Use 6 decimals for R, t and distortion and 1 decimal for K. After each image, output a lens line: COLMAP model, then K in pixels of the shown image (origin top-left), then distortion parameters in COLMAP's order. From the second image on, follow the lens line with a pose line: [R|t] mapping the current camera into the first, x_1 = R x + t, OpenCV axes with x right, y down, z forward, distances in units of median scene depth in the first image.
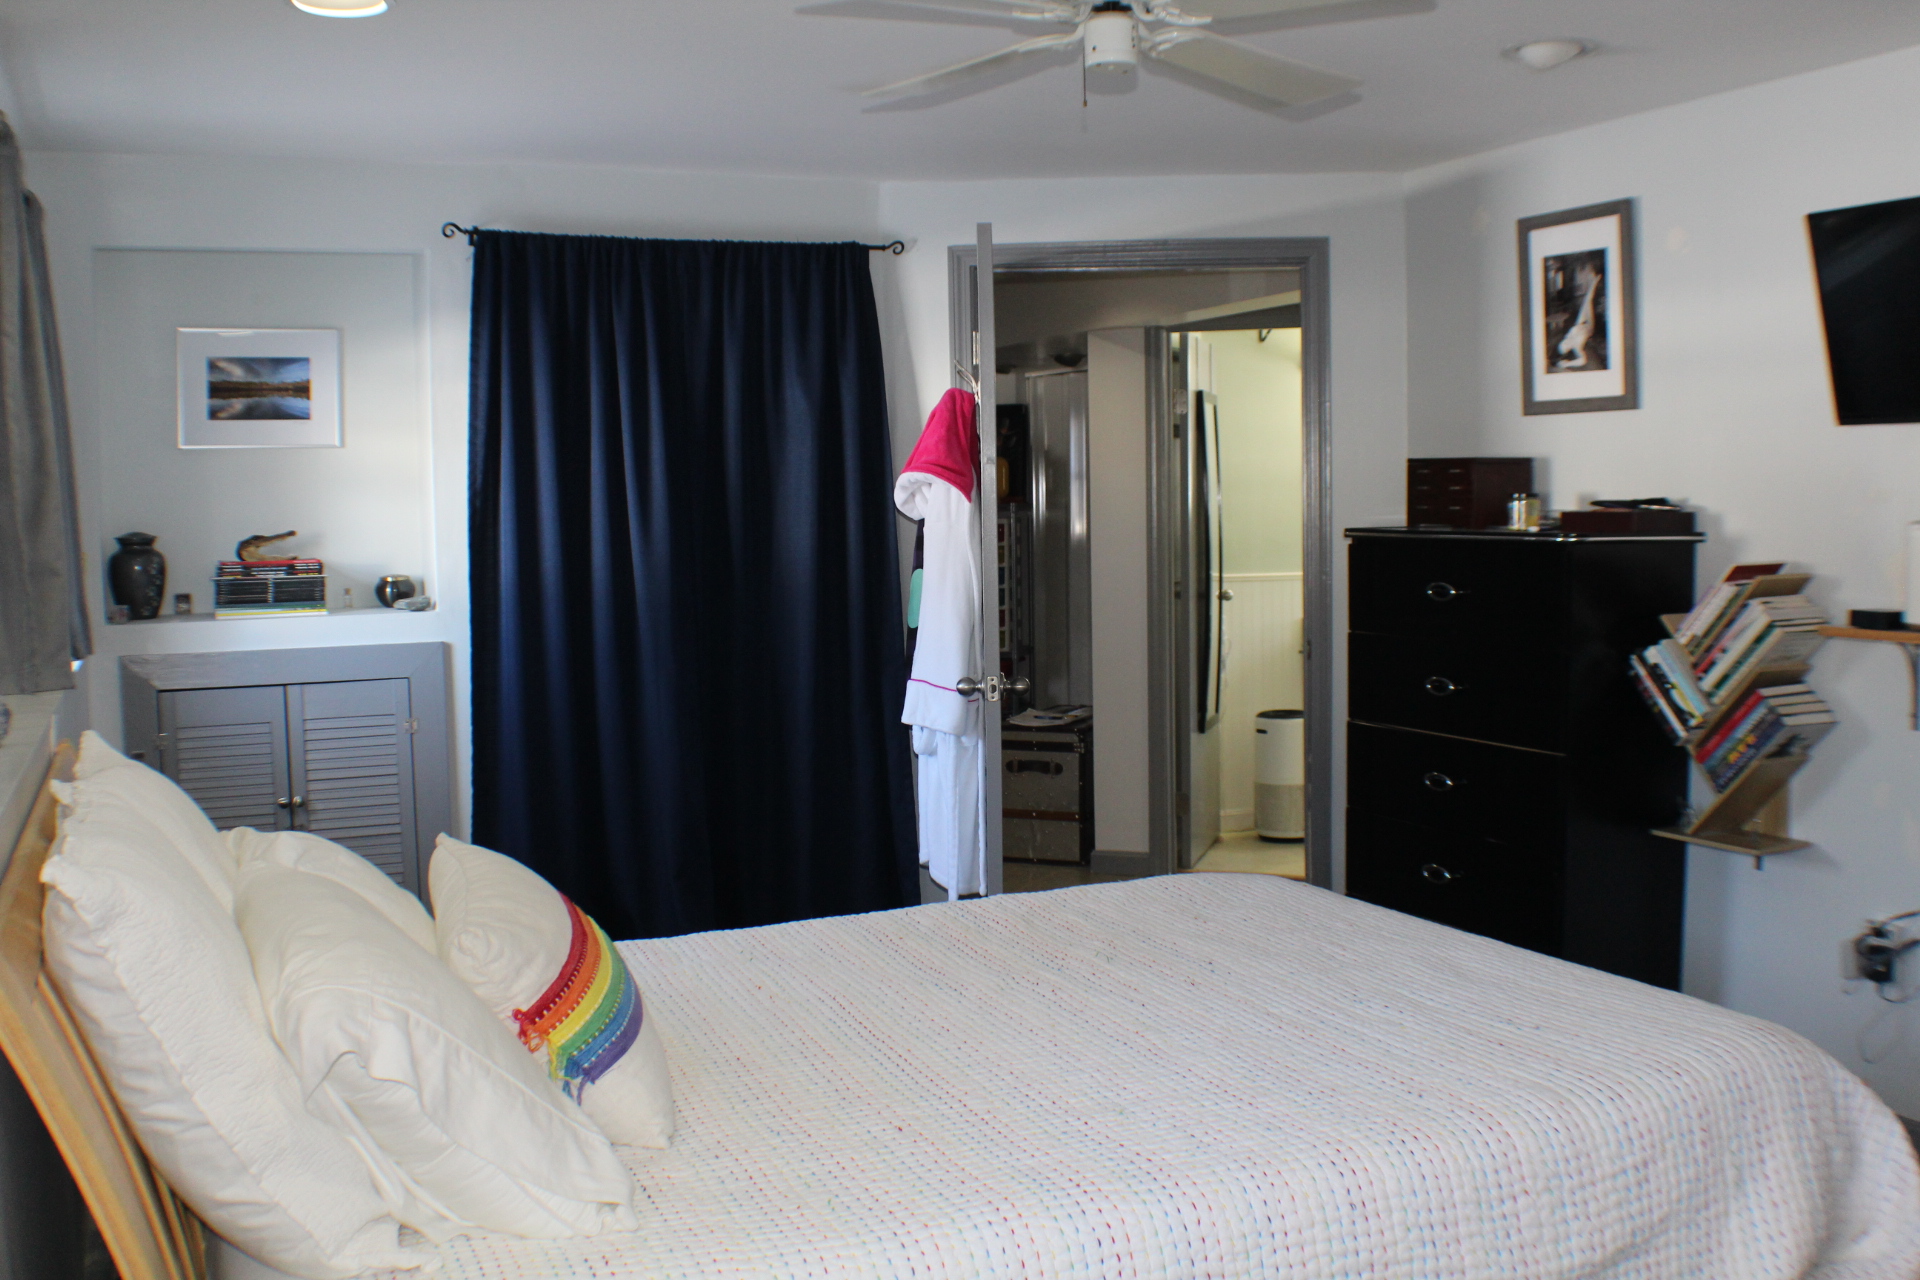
lens RADIAL K [[1890.9, 0, 975.6], [0, 1890.9, 637.0], [0, 0, 1]] dist [-0.192508, 0.104832]
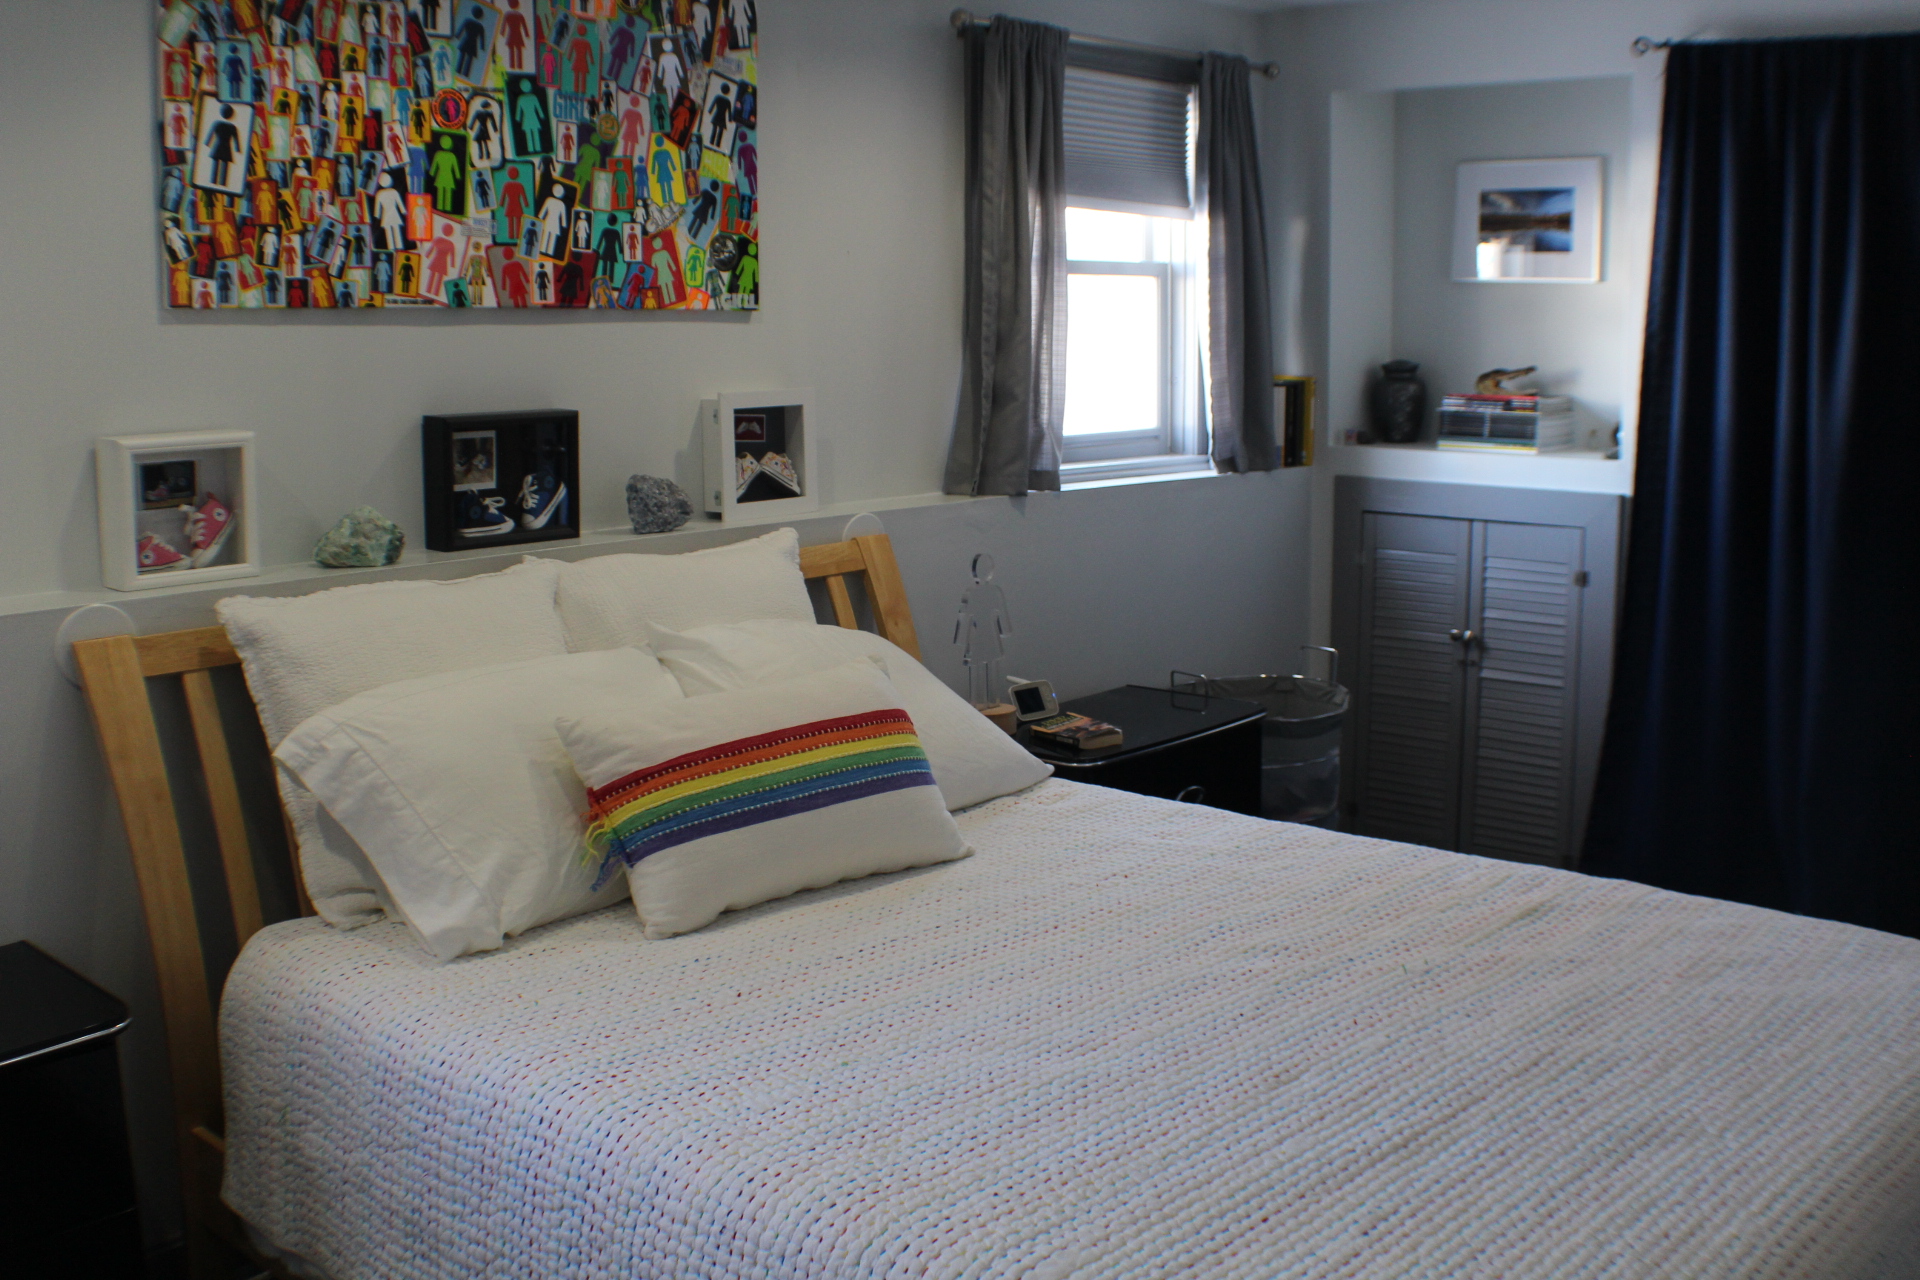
lens RADIAL K [[1890.9, 0, 975.6], [0, 1890.9, 637.0], [0, 0, 1]] dist [-0.192508, 0.104832]
pose [[0.400789, 0.165119, -0.901168, 0.434109], [-0.065339, 0.986272, 0.151653, -0.046524], [0.913837, -0.001899, 0.406076, 0.331319]]
